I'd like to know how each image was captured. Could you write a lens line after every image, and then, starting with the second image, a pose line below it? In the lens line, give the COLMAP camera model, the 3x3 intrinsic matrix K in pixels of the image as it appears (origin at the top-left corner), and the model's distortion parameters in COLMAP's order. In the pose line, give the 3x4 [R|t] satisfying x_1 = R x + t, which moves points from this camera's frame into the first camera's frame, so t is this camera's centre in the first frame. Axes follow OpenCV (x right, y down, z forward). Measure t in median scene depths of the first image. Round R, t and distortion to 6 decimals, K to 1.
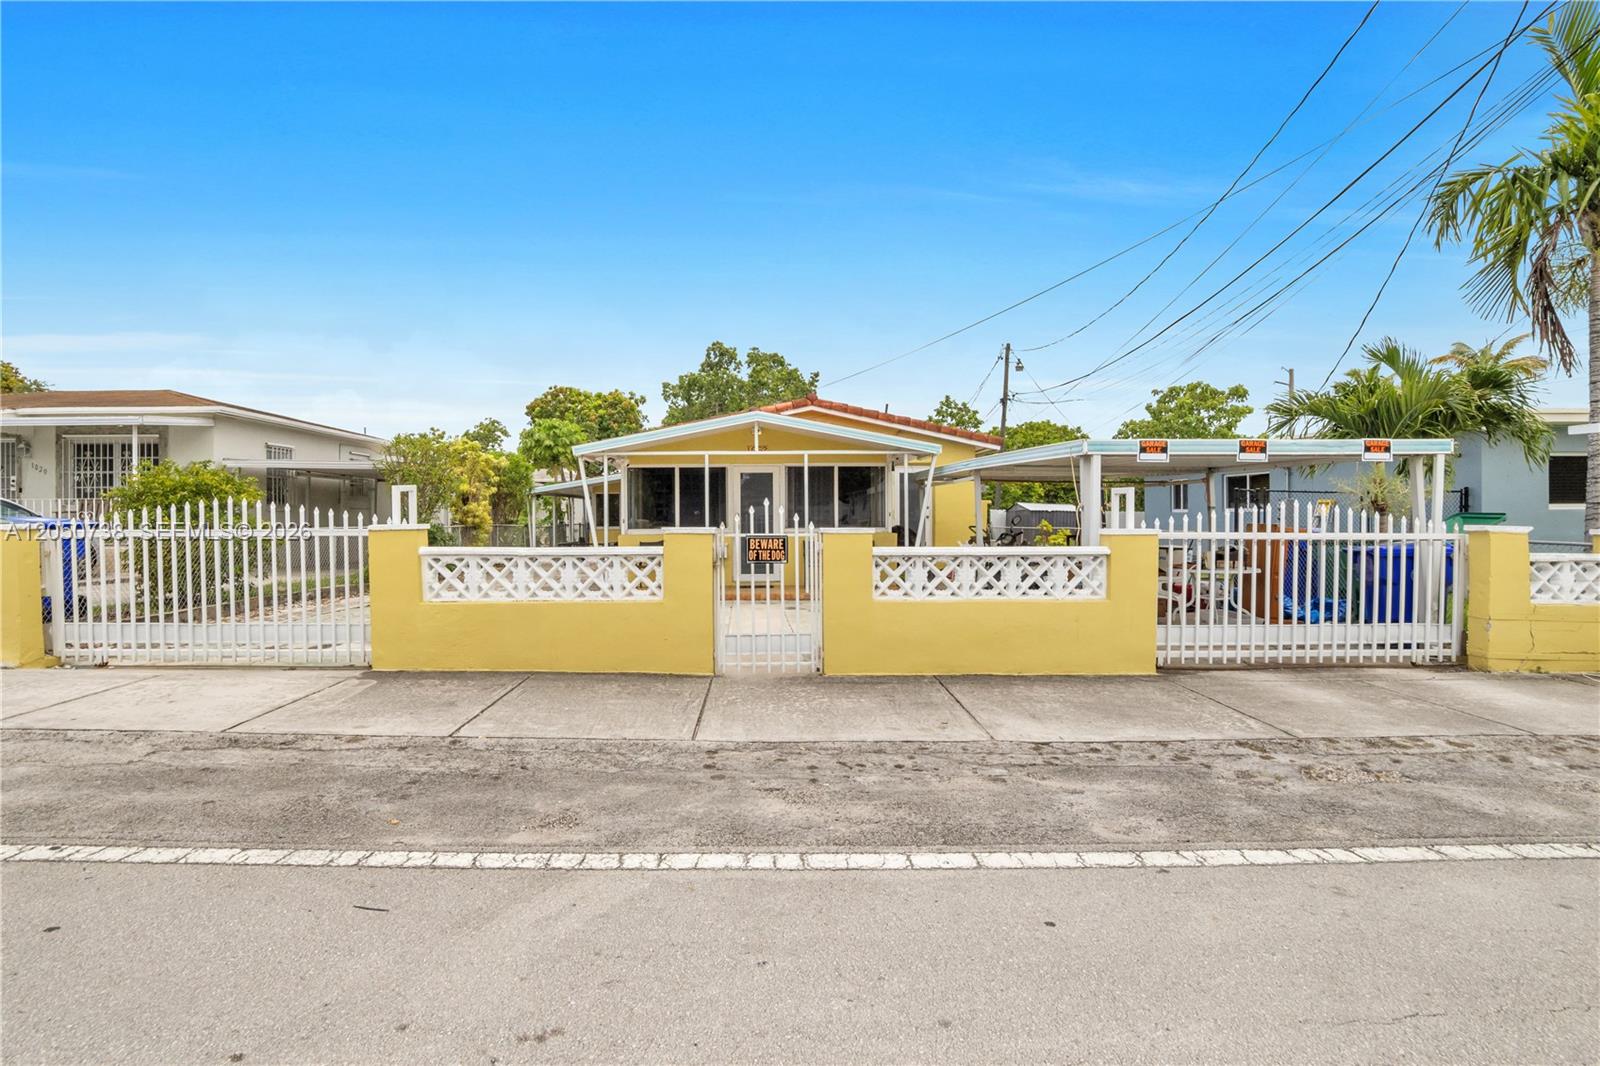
lens RADIAL K [[759.2, 0, 763.1], [0, 759.2, 520.8], [0, 0, 1]] dist [-0.030168, 0.003392]
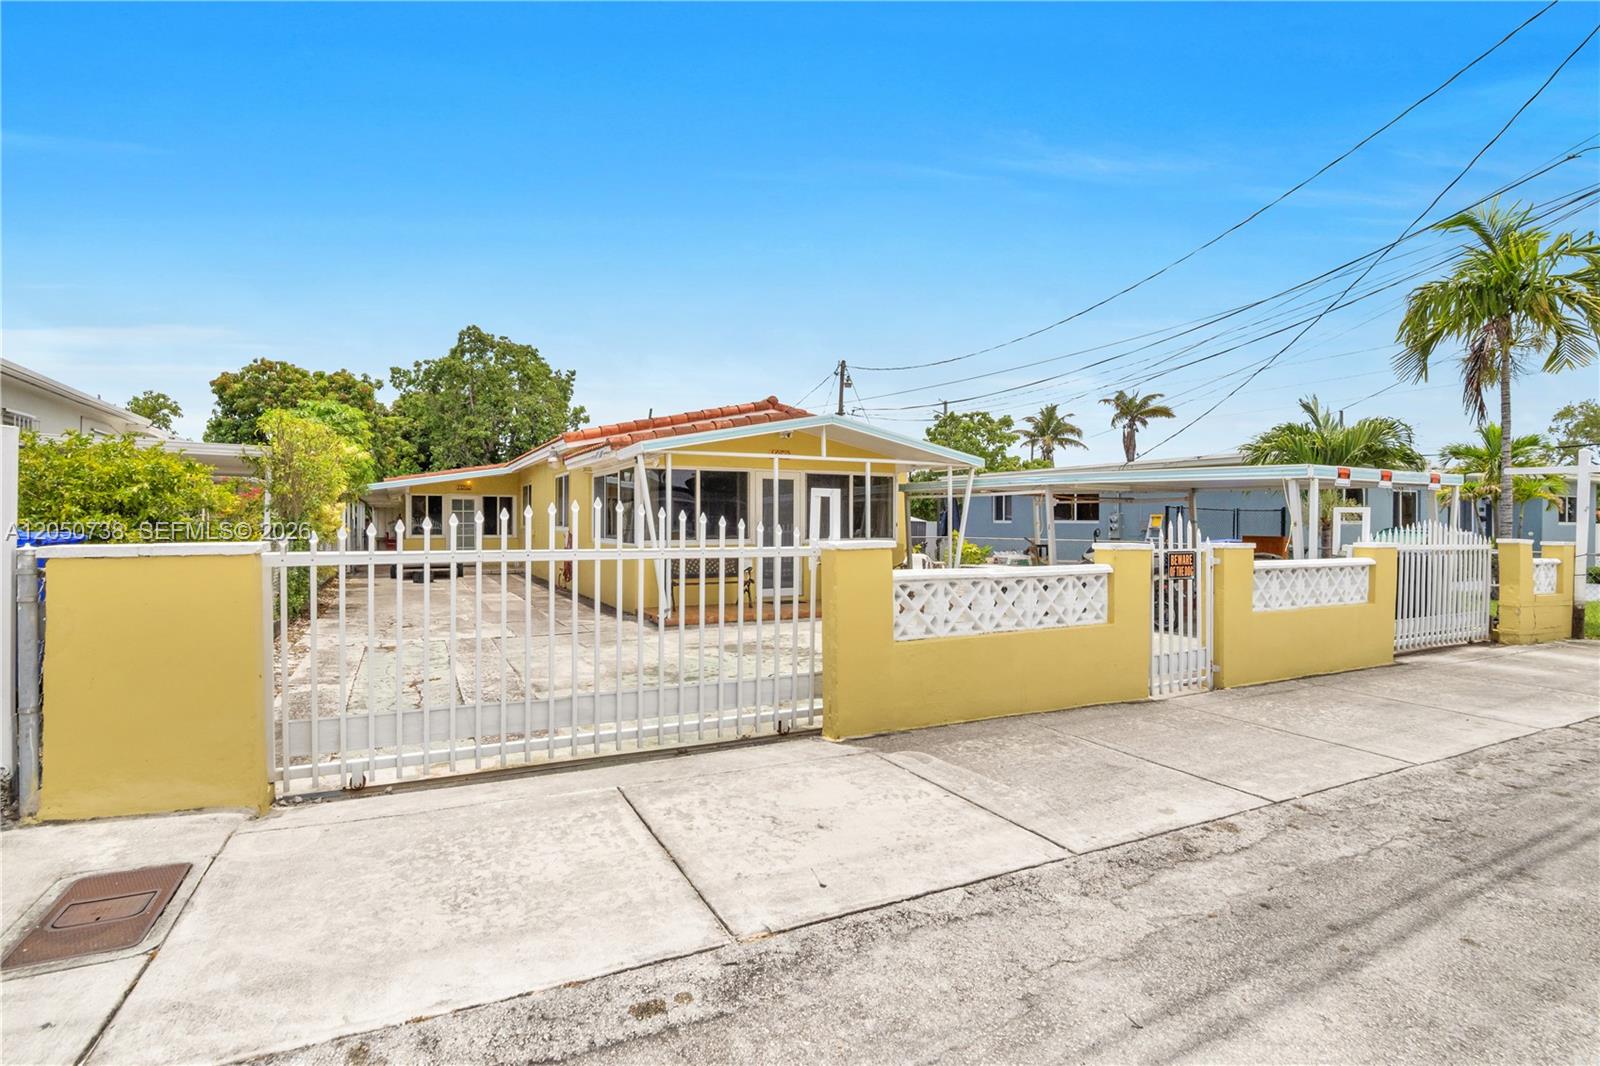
lens RADIAL K [[759.2, 0, 799.7], [0, 759.2, 523.9], [0, 0, 1]] dist [-0.030168, 0.003392]
pose [[0.898992, 0.006798, 0.437913, -0.861832], [-0.004578, 0.999971, -0.006126, -0.007447], [-0.437942, 0.003503, 0.898996, 0.340887]]
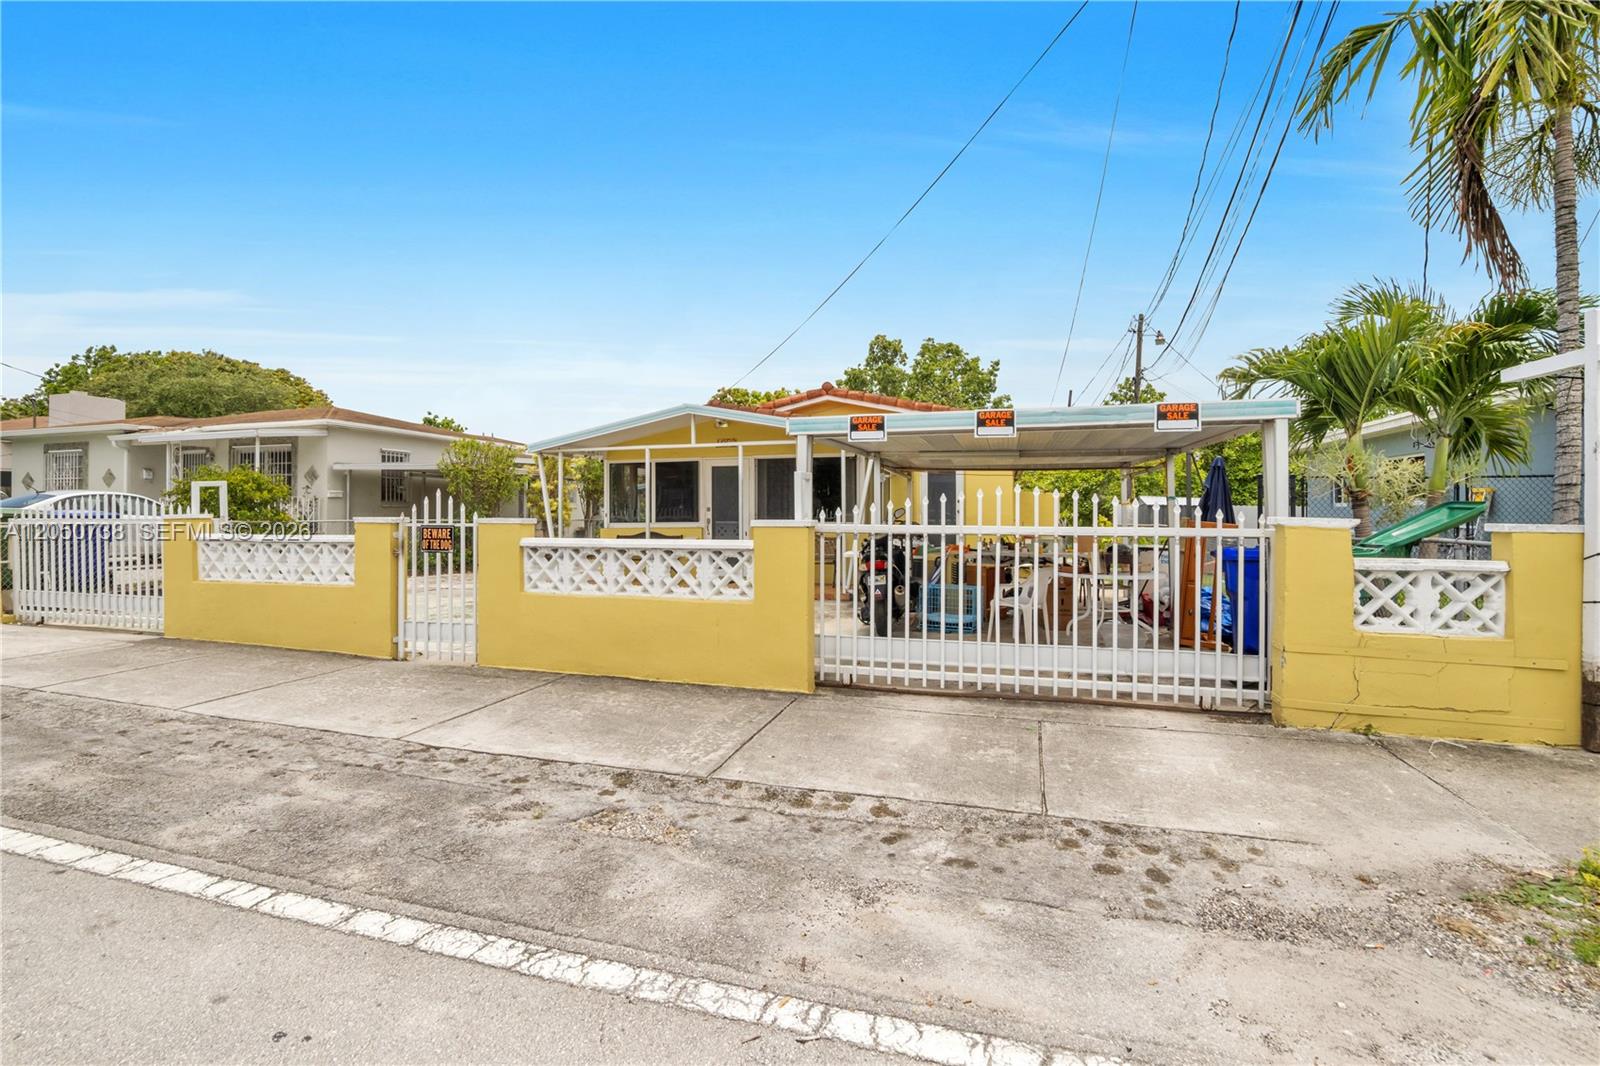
lens RADIAL K [[759.2, 0, 749.4], [0, 759.2, 503.2], [0, 0, 1]] dist [-0.030168, 0.003392]
pose [[0.949743, -0.003236, -0.313013, 0.718772], [-0.003100, 0.999800, -0.019743, 0.008655], [0.313014, 0.019721, 0.949544, 0.166427]]
